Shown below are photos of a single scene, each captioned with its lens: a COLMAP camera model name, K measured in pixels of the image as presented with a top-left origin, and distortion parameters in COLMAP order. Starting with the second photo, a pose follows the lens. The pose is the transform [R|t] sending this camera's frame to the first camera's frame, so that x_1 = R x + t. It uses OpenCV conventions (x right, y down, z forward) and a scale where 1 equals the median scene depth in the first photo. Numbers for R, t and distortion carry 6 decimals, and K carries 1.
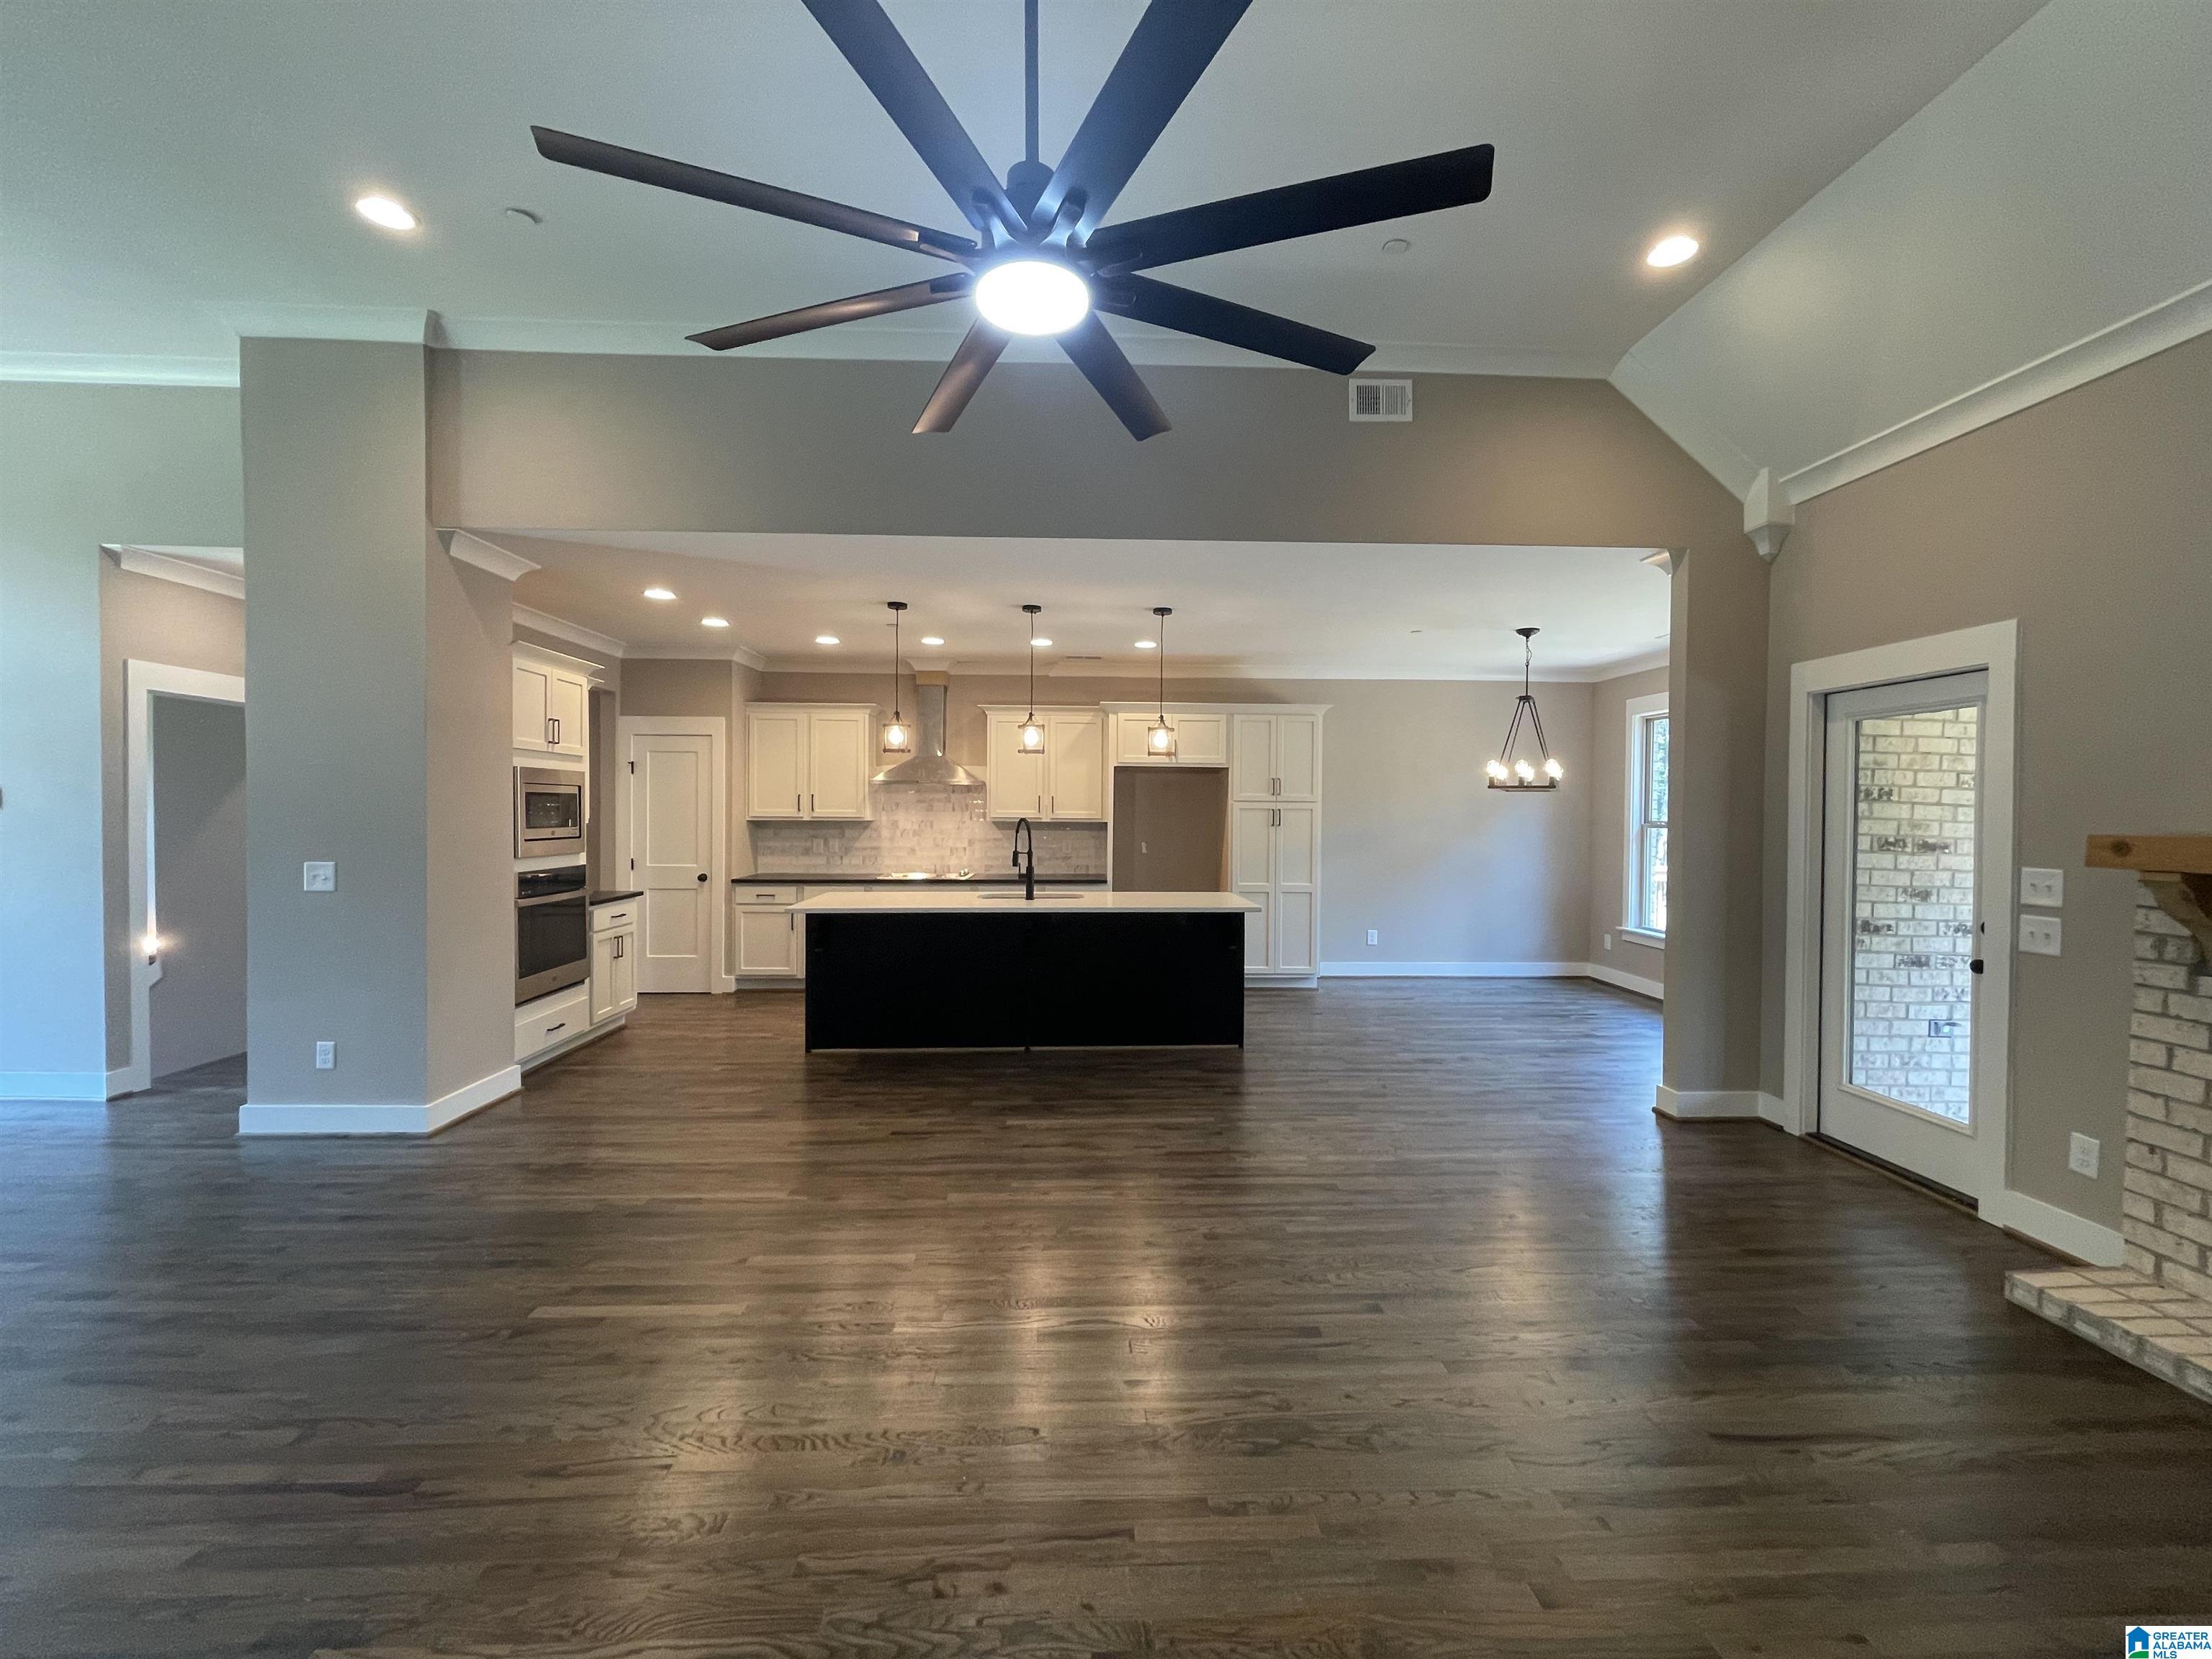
lens RADIAL K [[888.0, 0, 1105.5], [0, 888.0, 829.4], [0, 0, 1]] dist [0.001663, -0.000125]
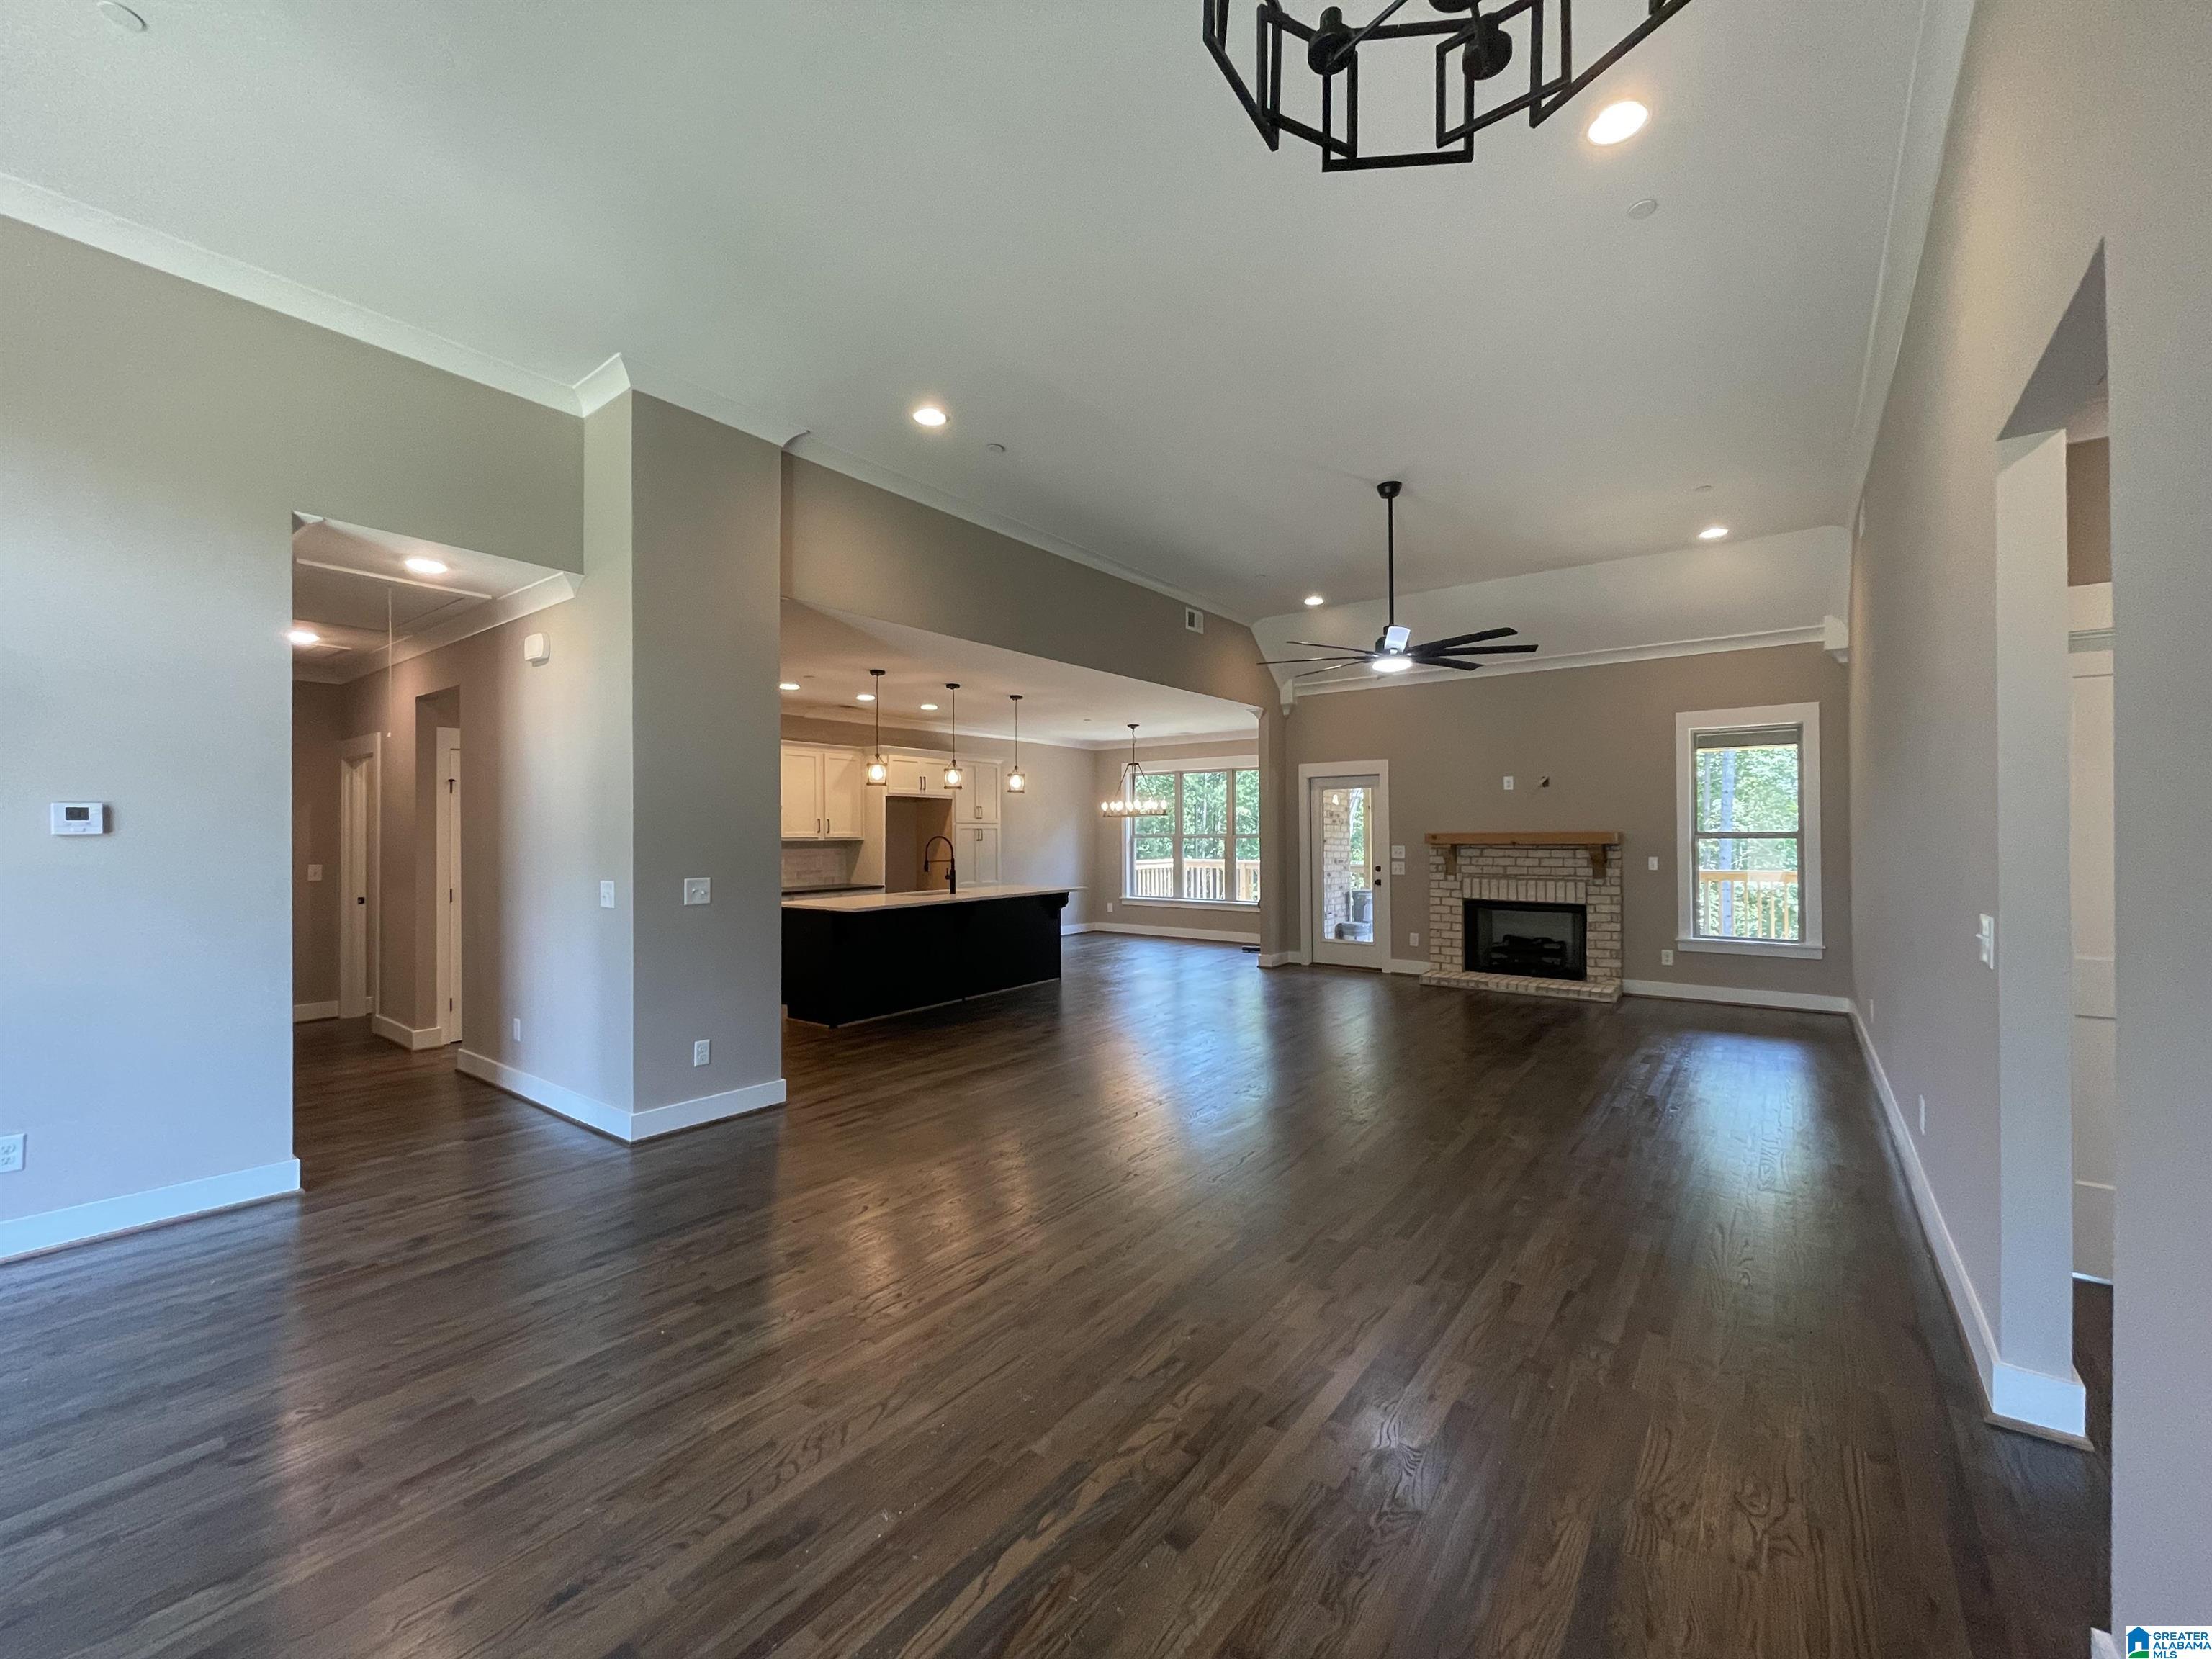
lens RADIAL K [[874.0, 0, 1108.4], [0, 874.0, 822.5], [0, 0, 1]] dist [0.001714, 0.000296]
pose [[0.647834, -0.001448, 0.761780, -1.419694], [0.025584, 0.999475, -0.019857, 0.000471], [-0.761352, 0.032353, 0.647531, -0.109986]]
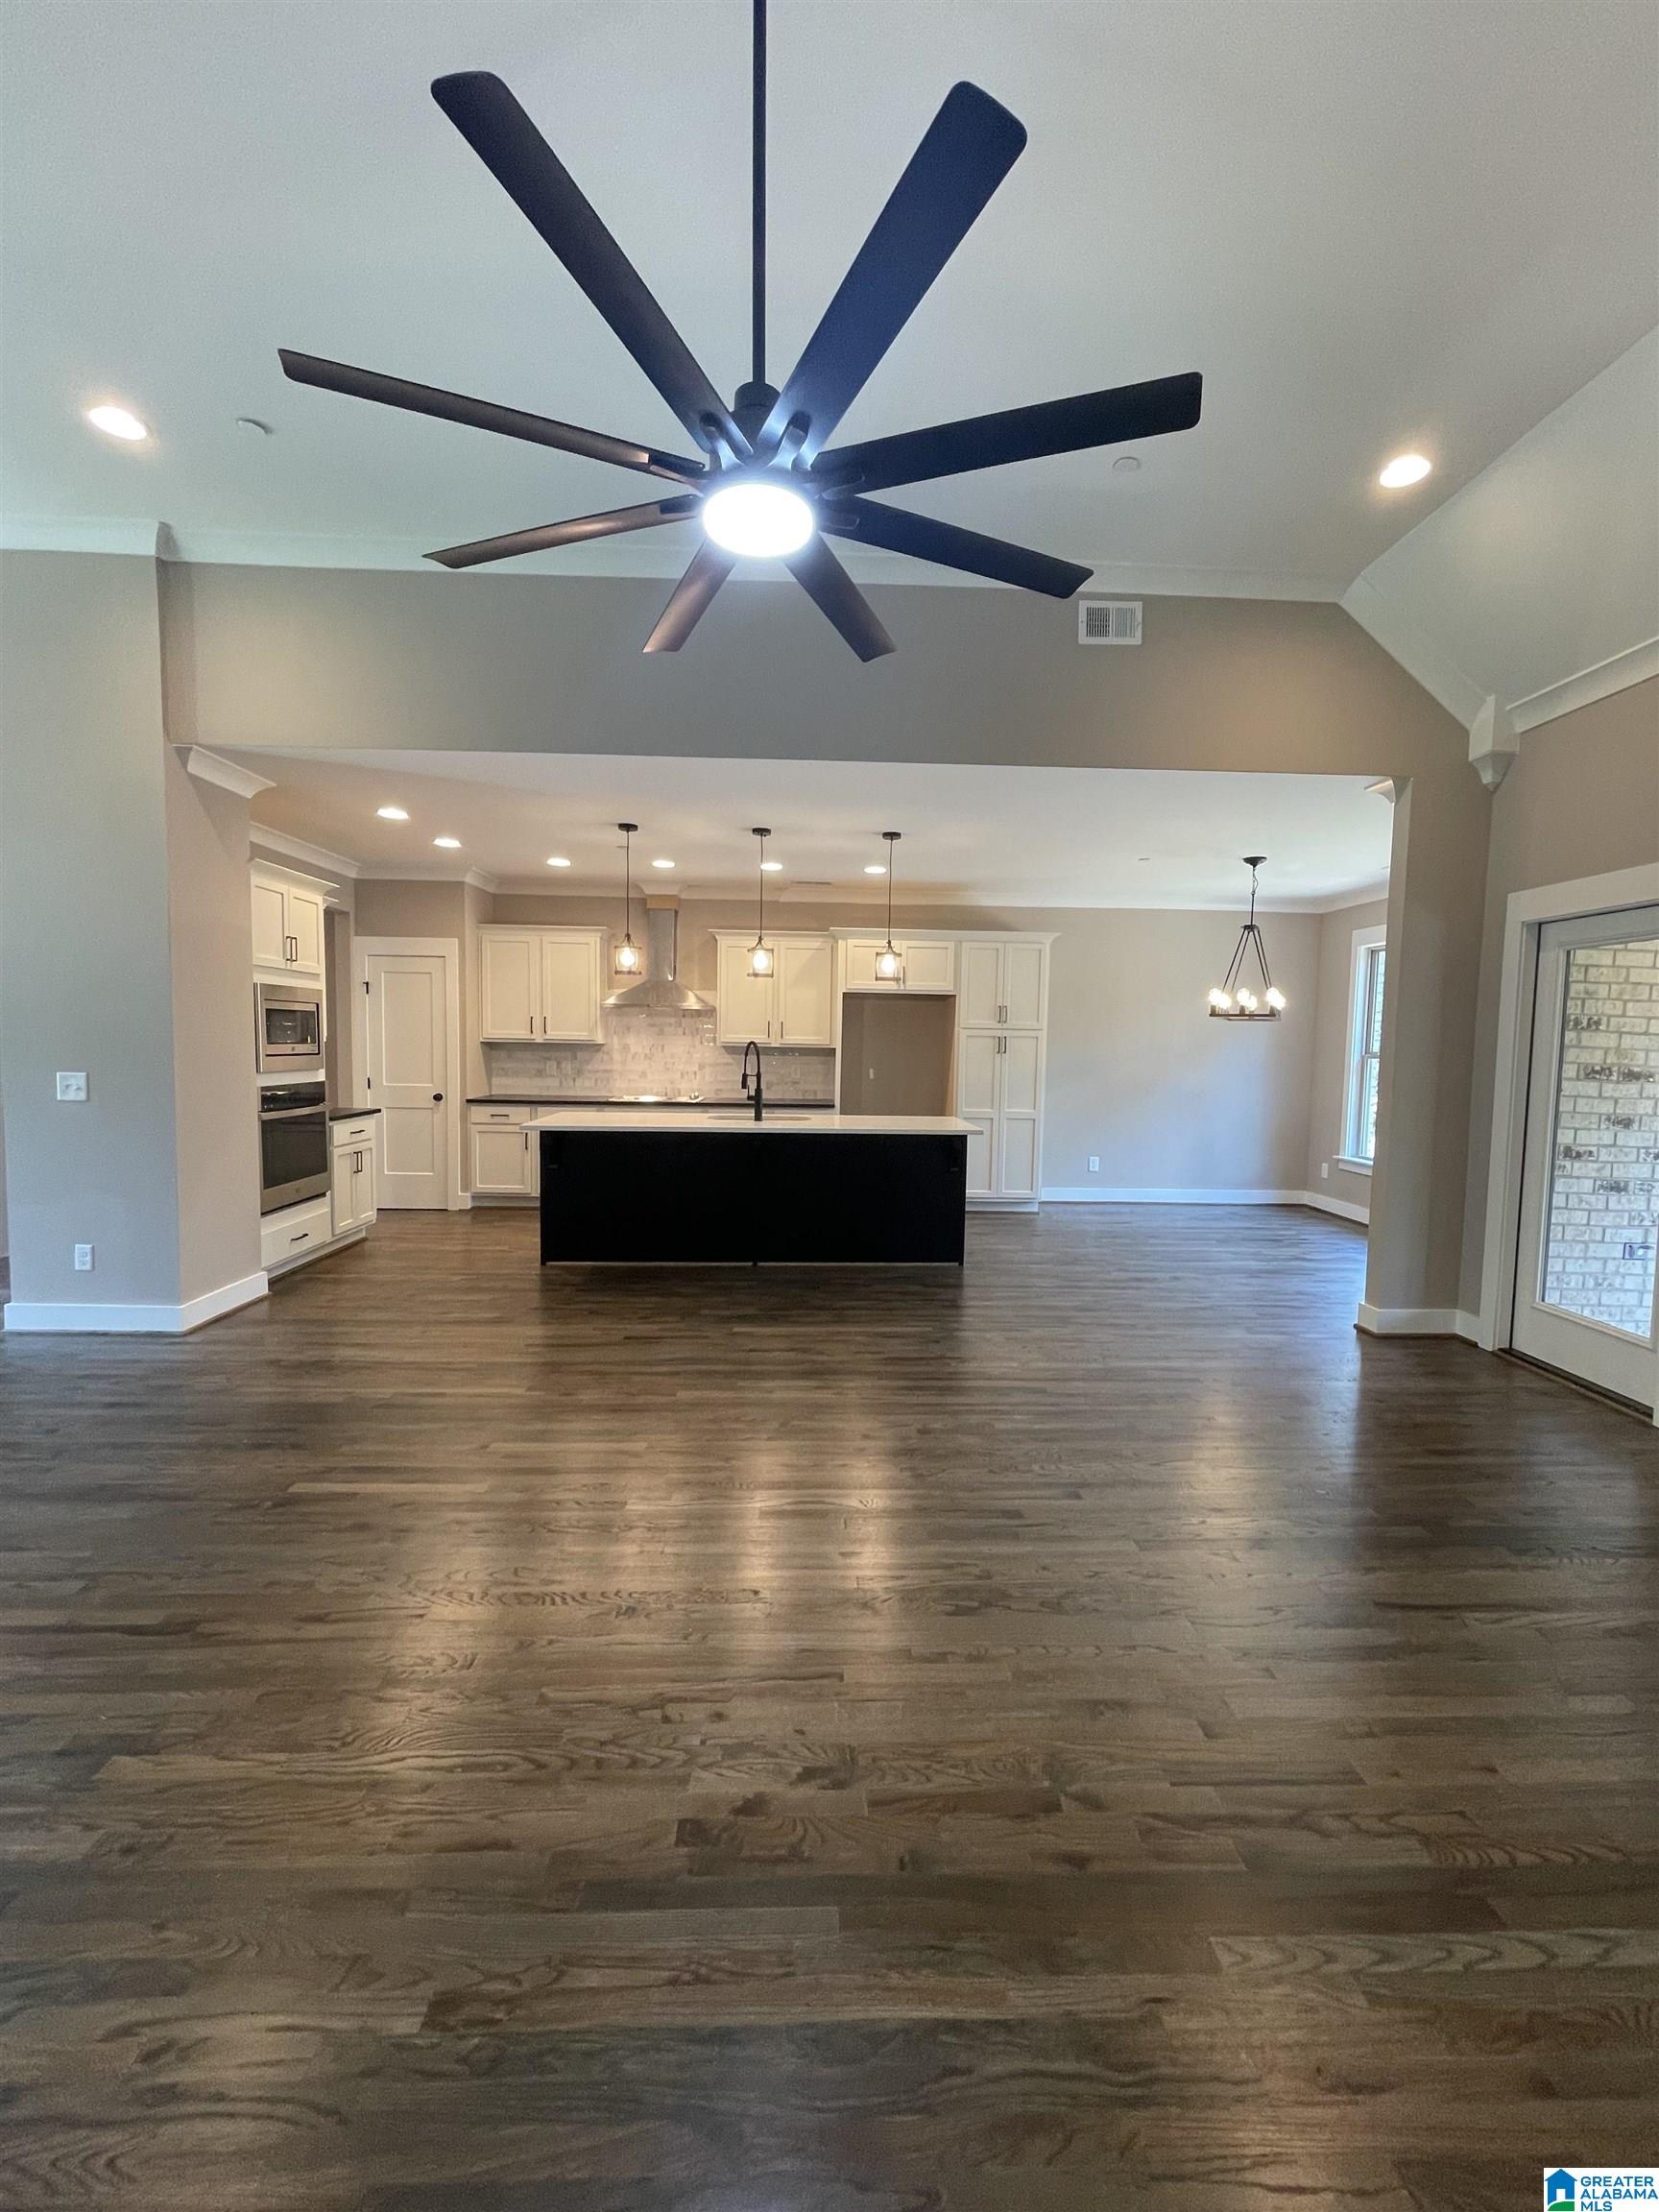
lens RADIAL K [[888.0, 0, 832.8], [0, 888.0, 1109.2], [0, 0, 1]] dist [0.001663, -0.000125]
pose [[0.999930, 0.011200, -0.003804, 0.007487], [-0.010975, 0.998444, 0.054665, 0.013596], [0.004410, -0.054620, 0.998497, -0.032520]]
